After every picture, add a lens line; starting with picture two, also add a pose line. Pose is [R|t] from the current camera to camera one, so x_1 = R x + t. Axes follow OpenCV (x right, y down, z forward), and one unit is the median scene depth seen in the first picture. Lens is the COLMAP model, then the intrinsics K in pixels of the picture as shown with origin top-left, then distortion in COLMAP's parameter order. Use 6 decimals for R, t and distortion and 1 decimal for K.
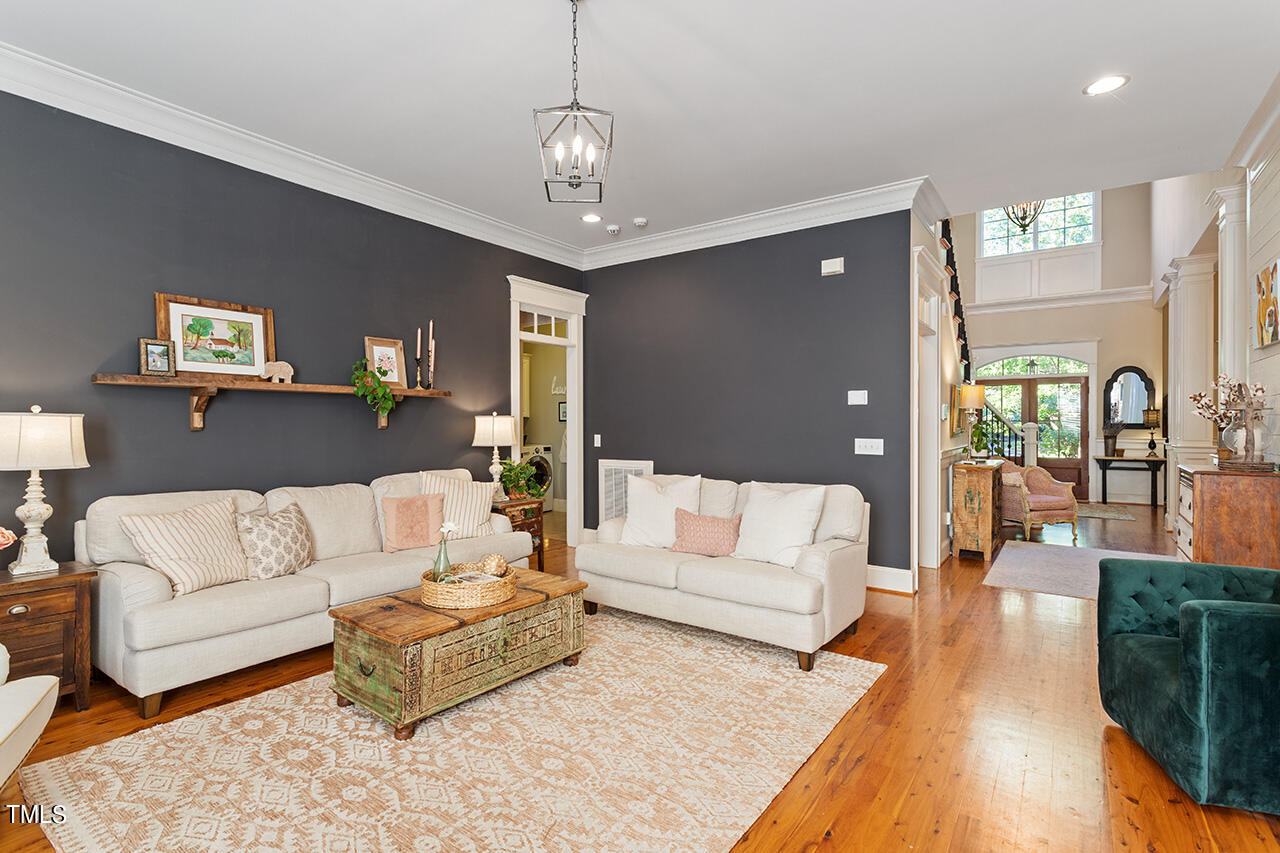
lens RADIAL K [[612.2, 0, 642.8], [0, 612.2, 428.4], [0, 0, 1]] dist [0.003081, 0.000223]
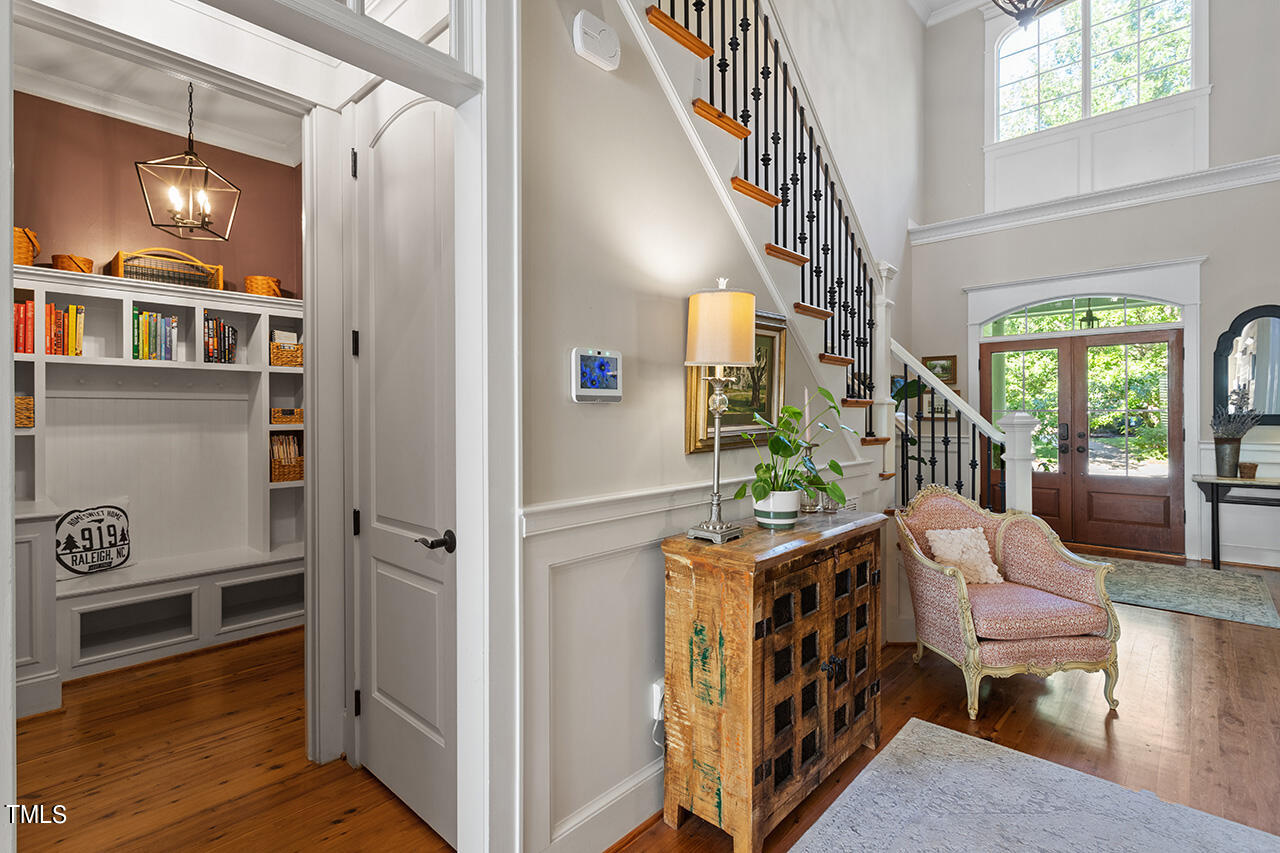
lens RADIAL K [[612.2, 0, 637.2], [0, 612.2, 421.1], [0, 0, 1]] dist [0.003081, 0.000223]
pose [[0.991910, -0.003473, -0.126896, 0.324136], [0.002909, 0.999985, -0.004625, -0.001584], [0.126910, 0.004218, 0.991905, 0.409273]]
